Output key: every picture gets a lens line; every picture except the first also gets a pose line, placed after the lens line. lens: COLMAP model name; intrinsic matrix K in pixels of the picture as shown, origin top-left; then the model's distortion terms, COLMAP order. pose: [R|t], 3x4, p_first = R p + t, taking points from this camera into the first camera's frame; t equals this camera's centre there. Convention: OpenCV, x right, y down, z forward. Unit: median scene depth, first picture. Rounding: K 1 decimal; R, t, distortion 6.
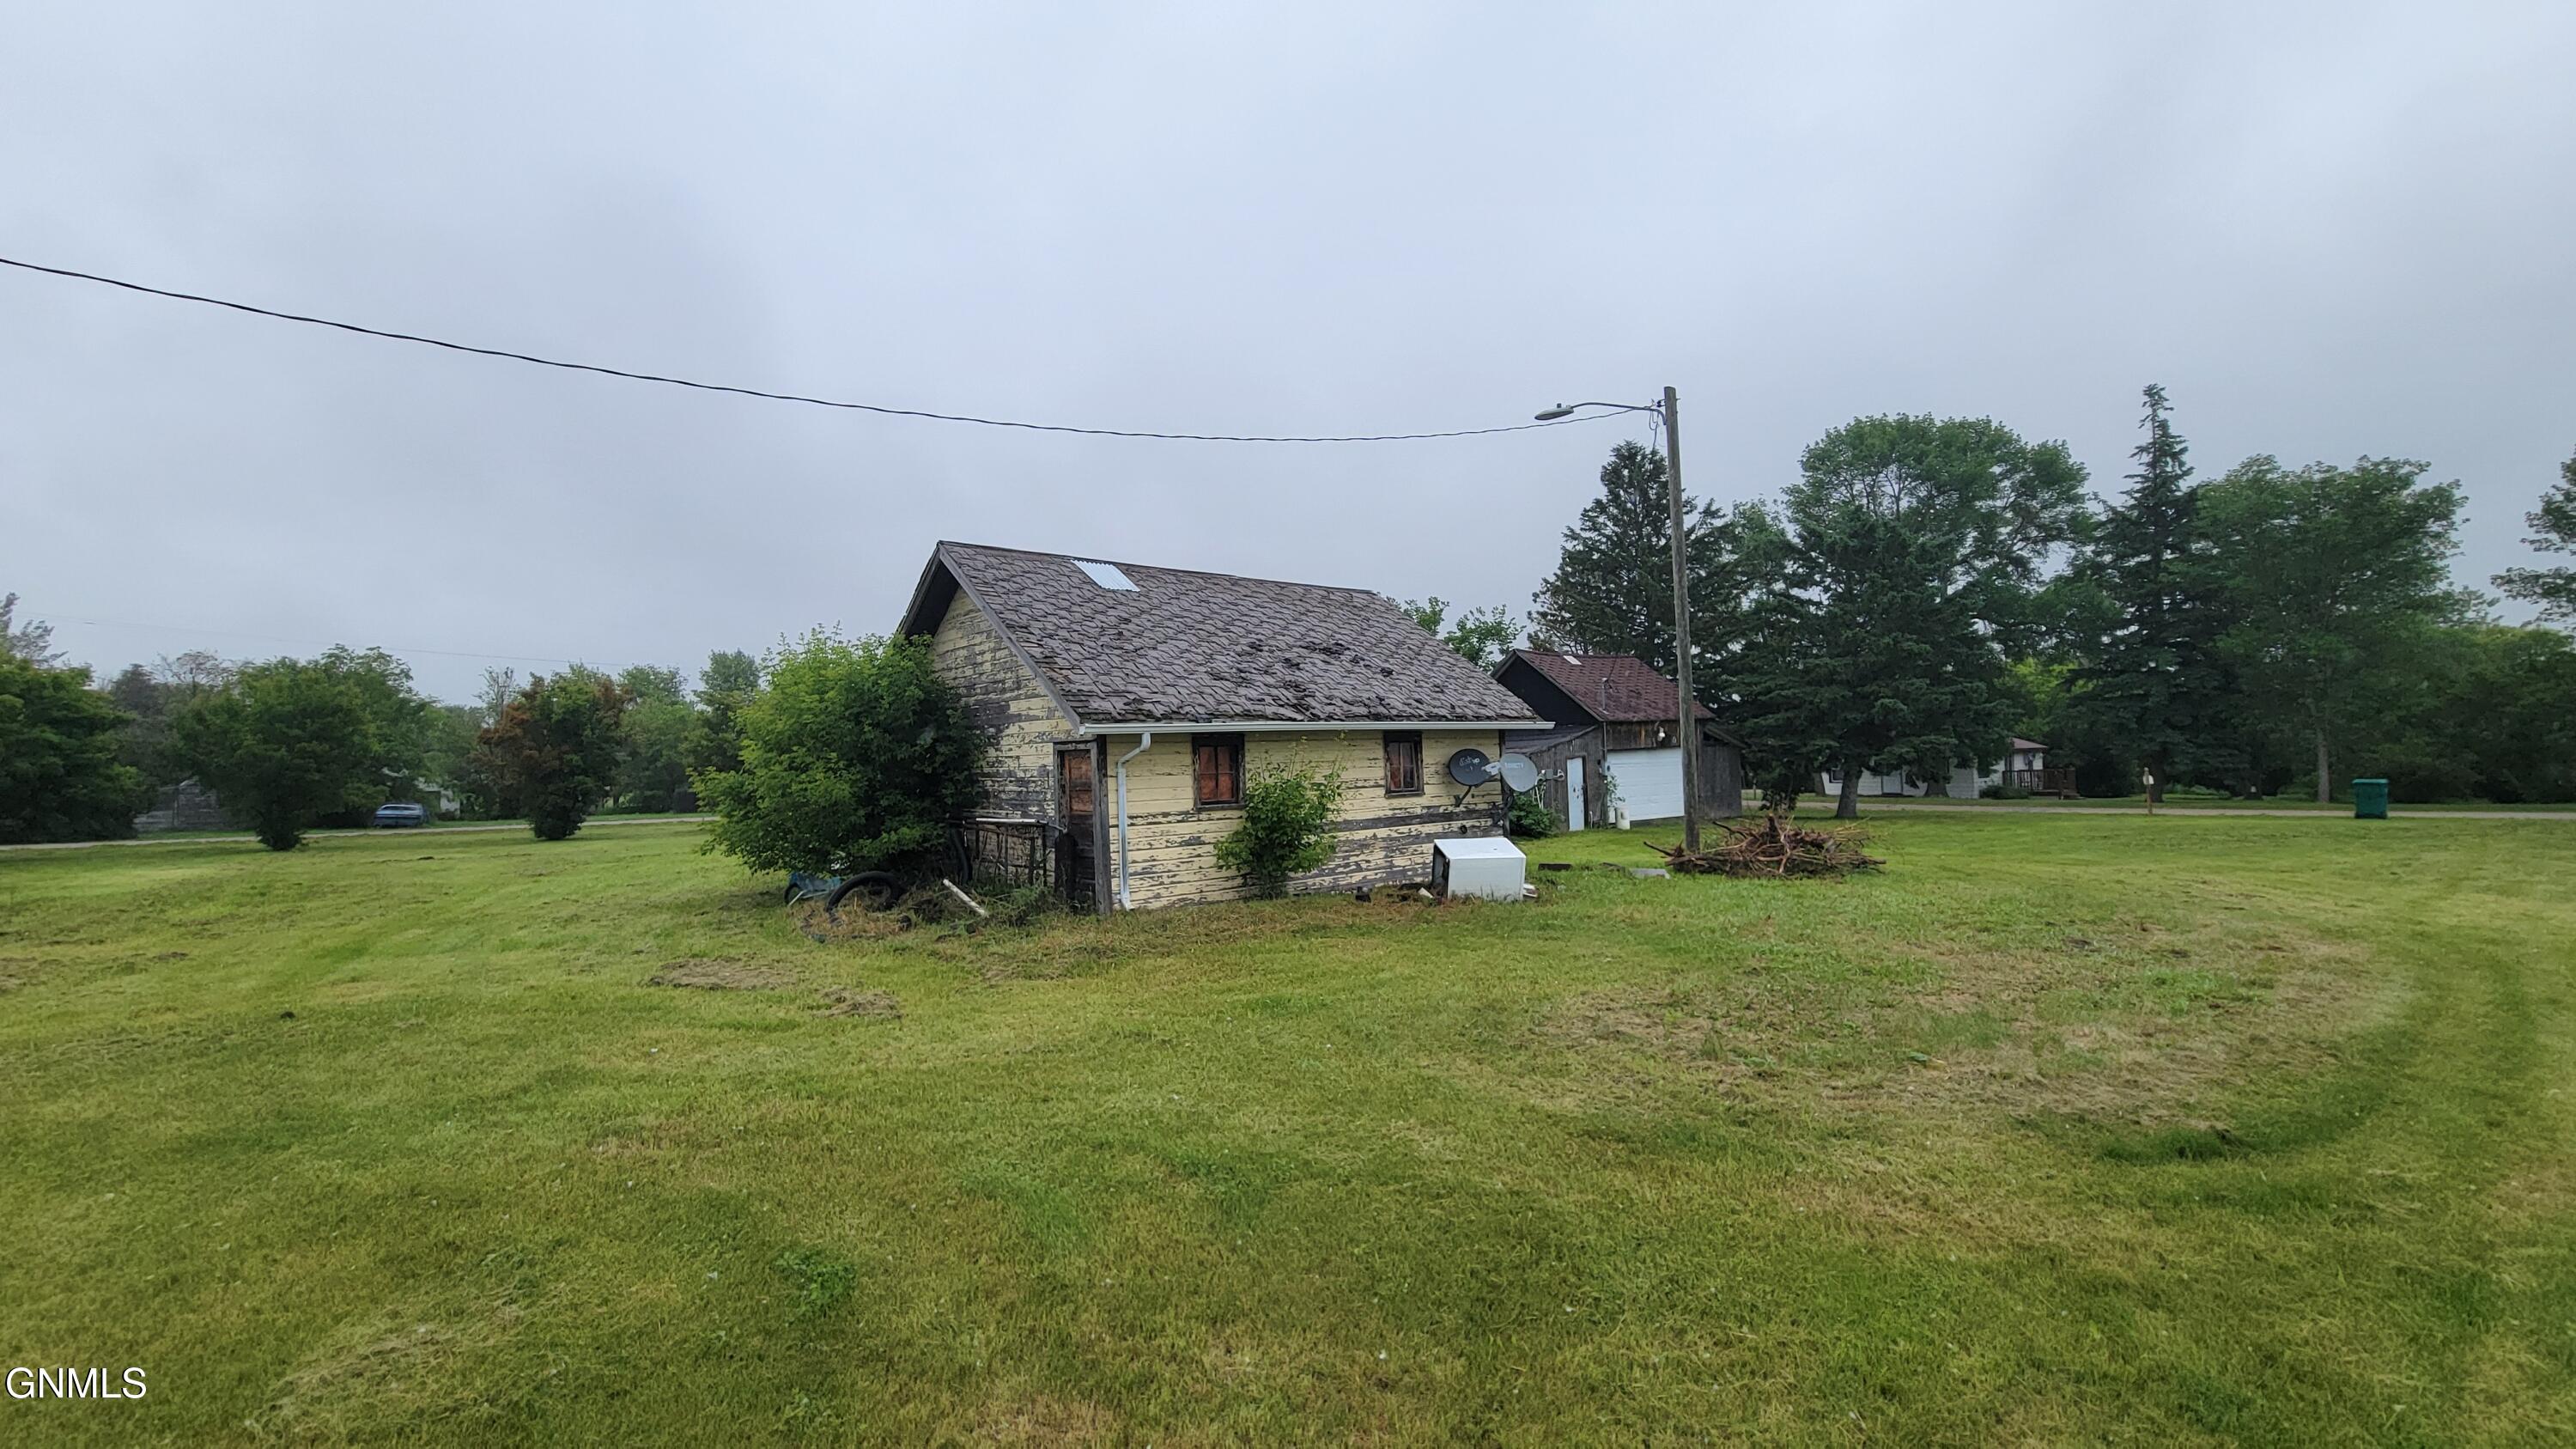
lens RADIAL K [[1052.9, 0, 1295.4], [0, 1052.9, 724.9], [0, 0, 1]] dist [-0.000442, -0.000520]
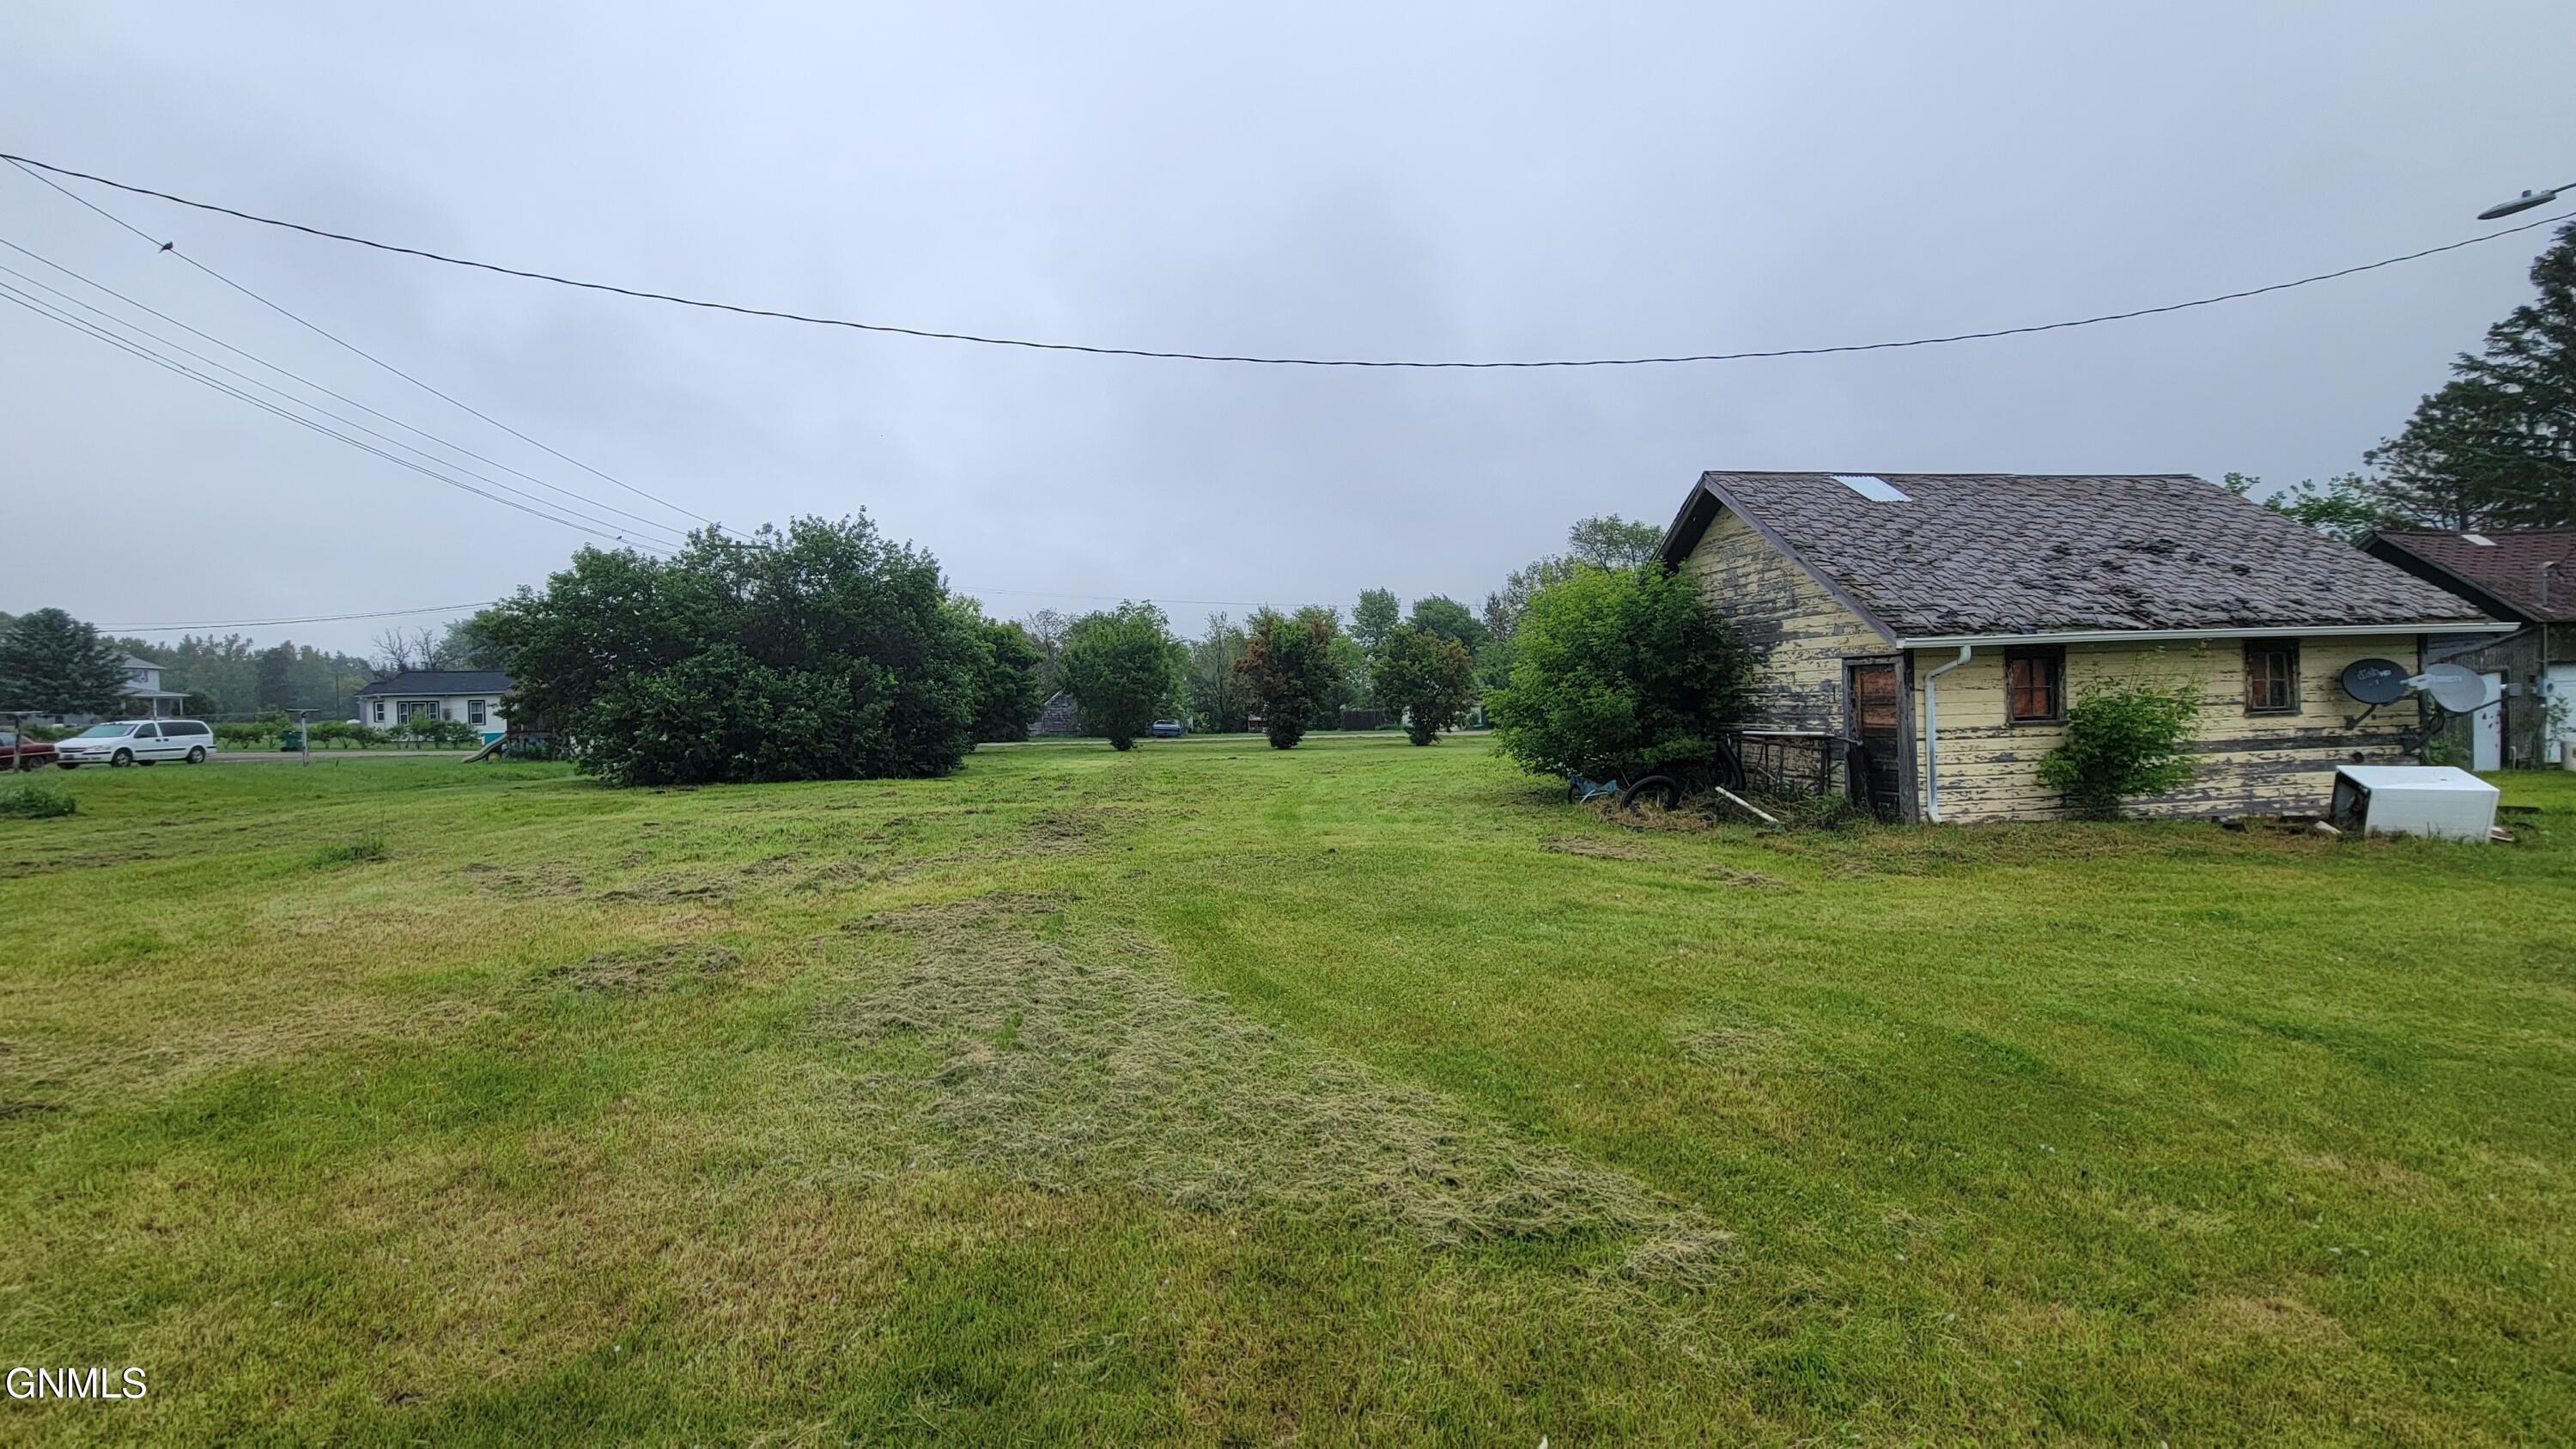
lens RADIAL K [[1052.9, 0, 1289.6], [0, 1052.9, 723.2], [0, 0, 1]] dist [-0.000442, -0.000520]
pose [[0.852084, 0.014018, -0.523217, -0.096347], [0.021982, 0.997801, 0.062533, 0.002636], [0.522943, -0.064785, 0.849902, -0.102488]]
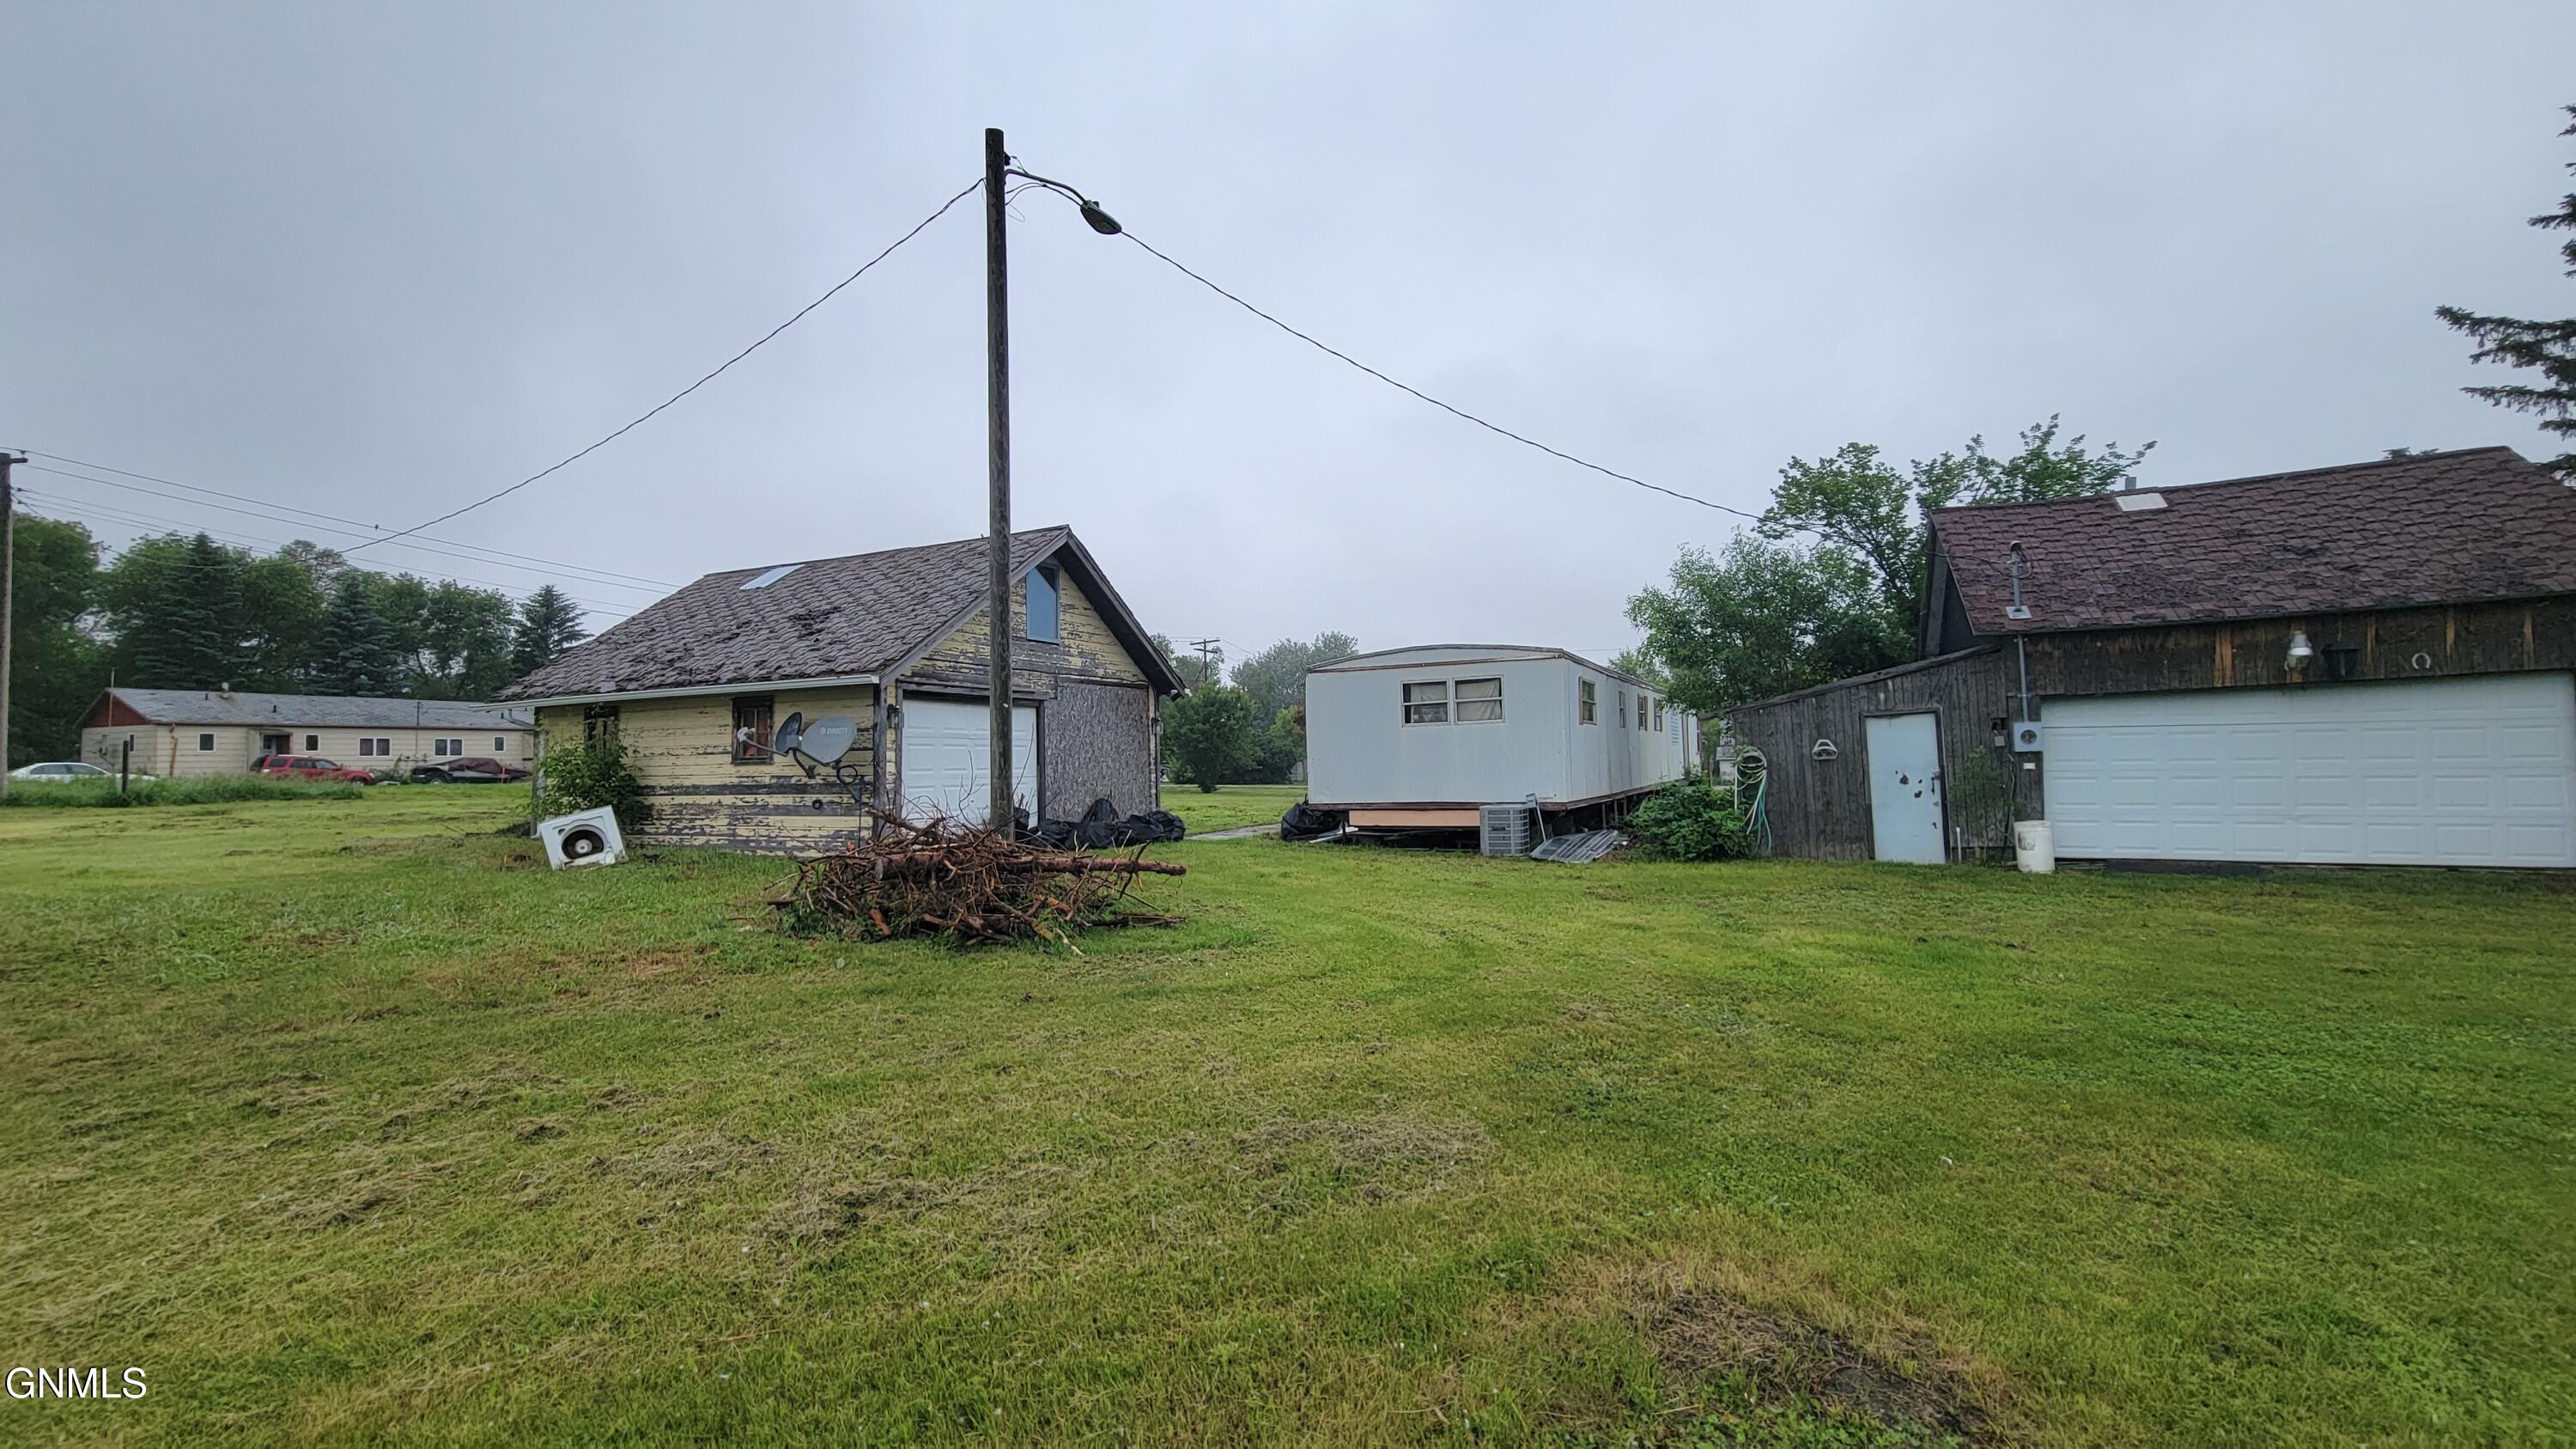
lens RADIAL K [[1052.9, 0, 1296.7], [0, 1052.9, 731.0], [0, 0, 1]] dist [-0.000442, -0.000520]
pose [[0.415095, -0.009100, -0.909732, 0.891859], [0.036285, 0.999320, 0.006560, 0.037555], [0.909054, -0.035733, 0.415143, 0.798588]]
